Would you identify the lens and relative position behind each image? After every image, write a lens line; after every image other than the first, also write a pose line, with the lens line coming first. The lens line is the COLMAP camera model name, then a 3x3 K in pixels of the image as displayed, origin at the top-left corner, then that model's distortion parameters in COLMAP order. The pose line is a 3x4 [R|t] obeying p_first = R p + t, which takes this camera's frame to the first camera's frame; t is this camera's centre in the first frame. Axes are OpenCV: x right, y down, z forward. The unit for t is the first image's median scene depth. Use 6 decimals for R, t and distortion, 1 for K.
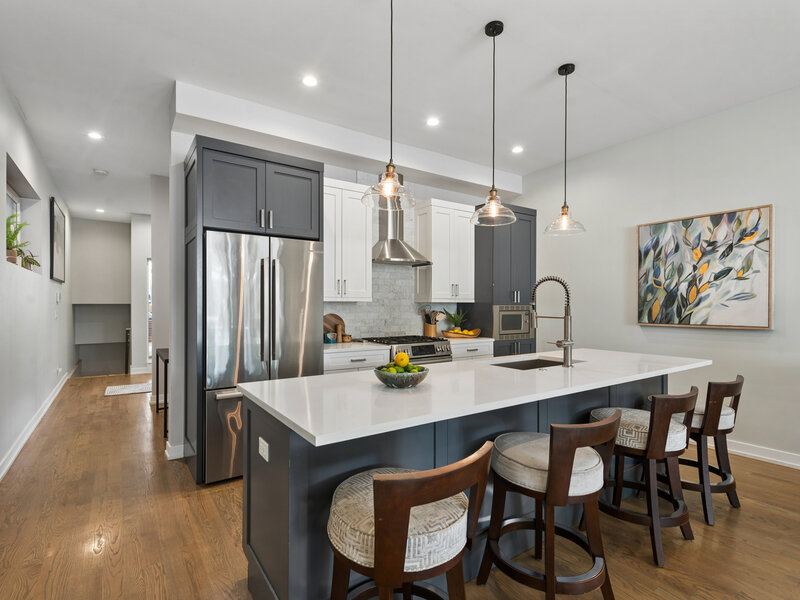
lens RADIAL K [[409.2, 0, 400.0], [0, 409.2, 300.0], [0, 0, 1]] dist [0.002370, 0.000107]
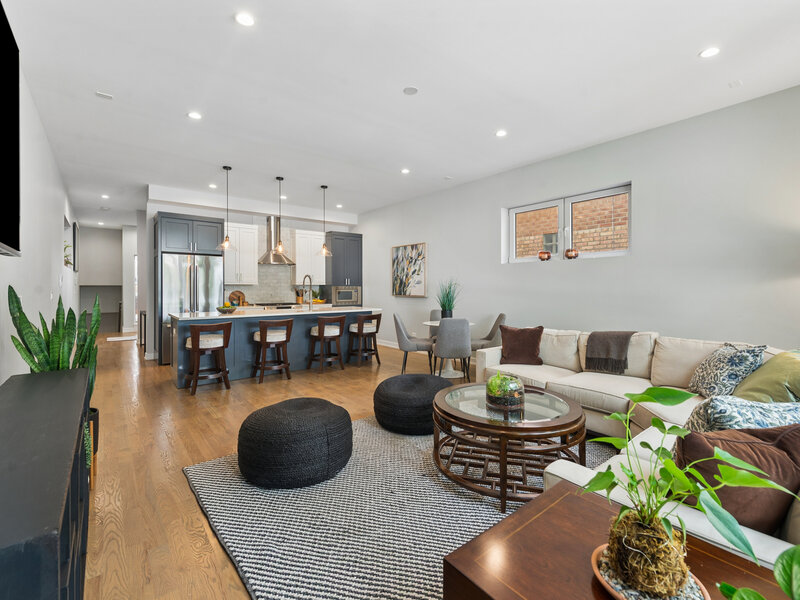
lens RADIAL K [[349.9, 0, 402.2], [0, 349.9, 283.7], [0, 0, 1]] dist [0.000413, 0.000013]
pose [[0.994847, 0.000882, 0.101387, 0.457684], [-0.001359, 0.999988, 0.004631, -0.008459], [-0.101382, -0.004745, 0.994836, -0.748307]]
